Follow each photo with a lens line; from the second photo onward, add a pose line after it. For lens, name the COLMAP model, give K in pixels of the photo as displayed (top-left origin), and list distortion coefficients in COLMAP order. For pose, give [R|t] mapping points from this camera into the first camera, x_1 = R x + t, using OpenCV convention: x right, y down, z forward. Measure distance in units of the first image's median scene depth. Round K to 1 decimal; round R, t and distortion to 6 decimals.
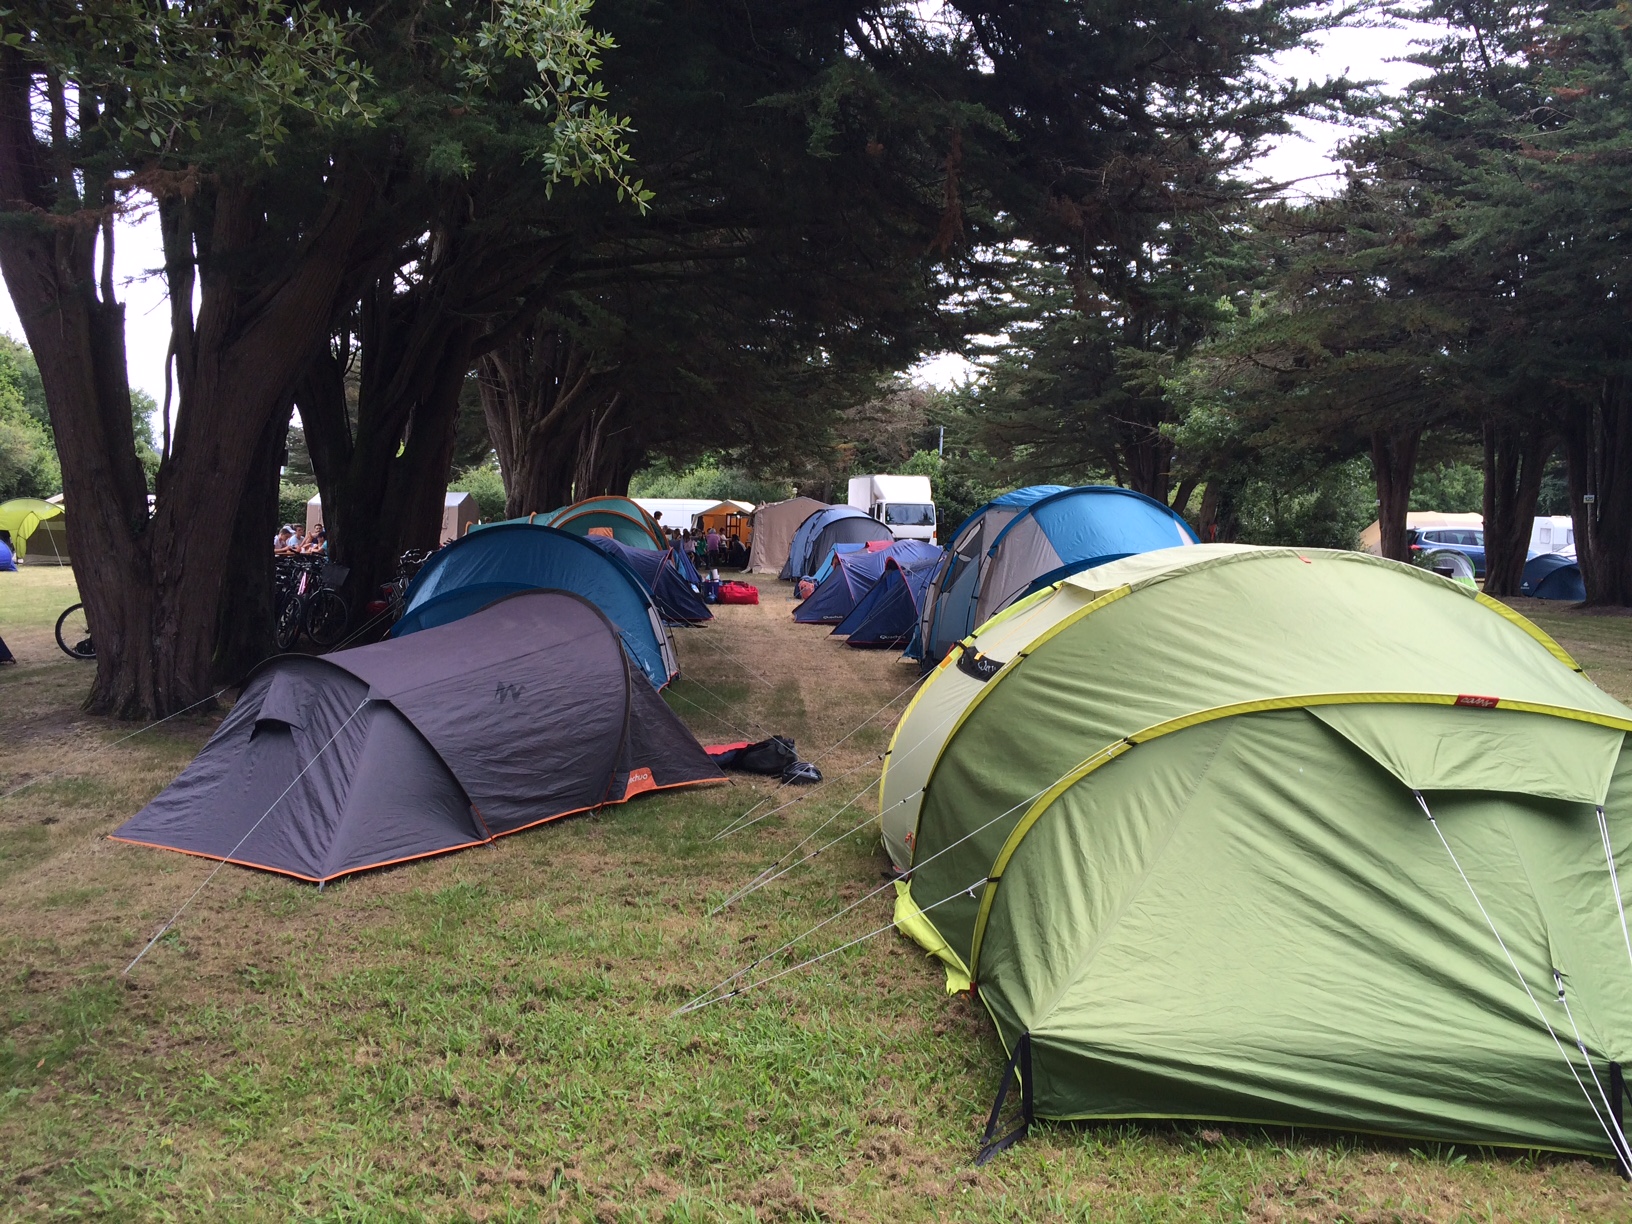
lens RADIAL K [[1401.0, 0, 816.0], [0, 1401.0, 612.0], [0, 0, 1]] dist [0.088134, -0.115790]
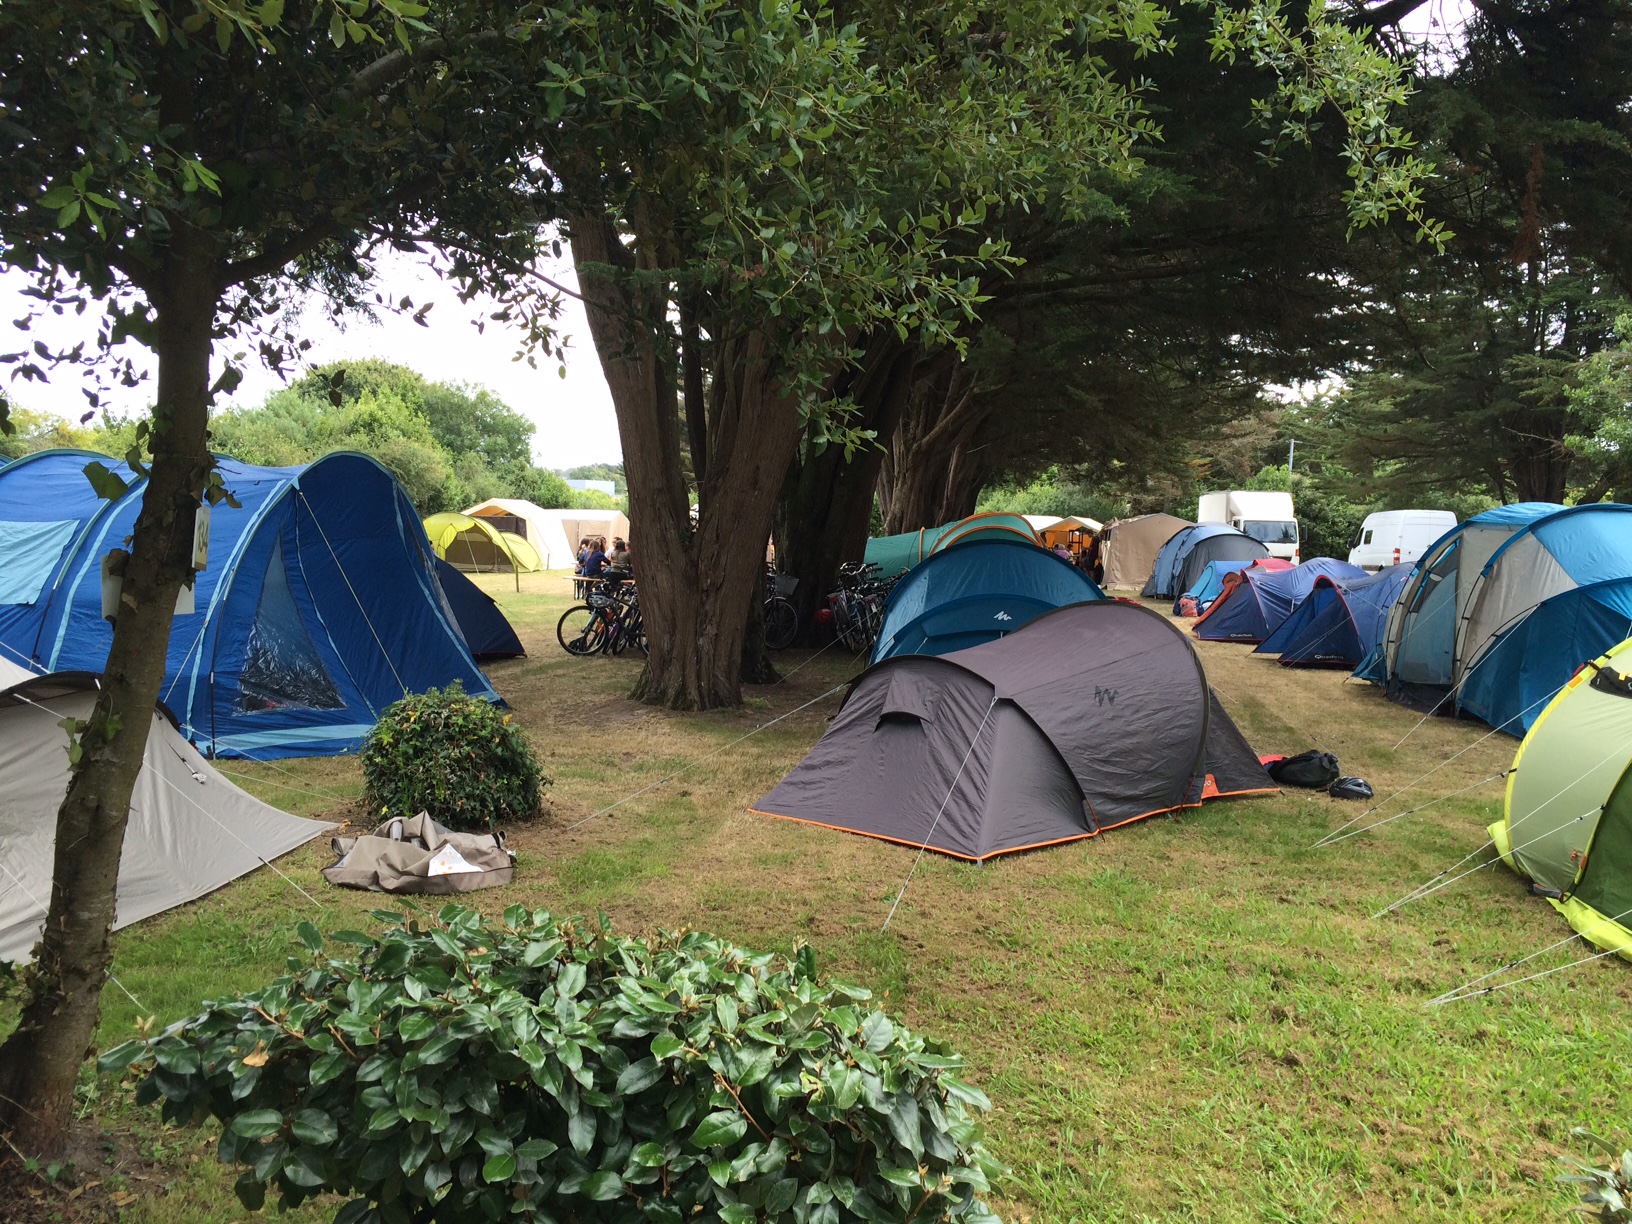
lens RADIAL K [[1394.8, 0, 809.2], [0, 1394.8, 610.4], [0, 0, 1]] dist [0.092045, -0.122859]
pose [[0.976231, 0.020705, -0.215742, -0.142344], [-0.023286, 0.999684, -0.009427, 0.004830], [0.215478, 0.014226, 0.976405, -0.060059]]
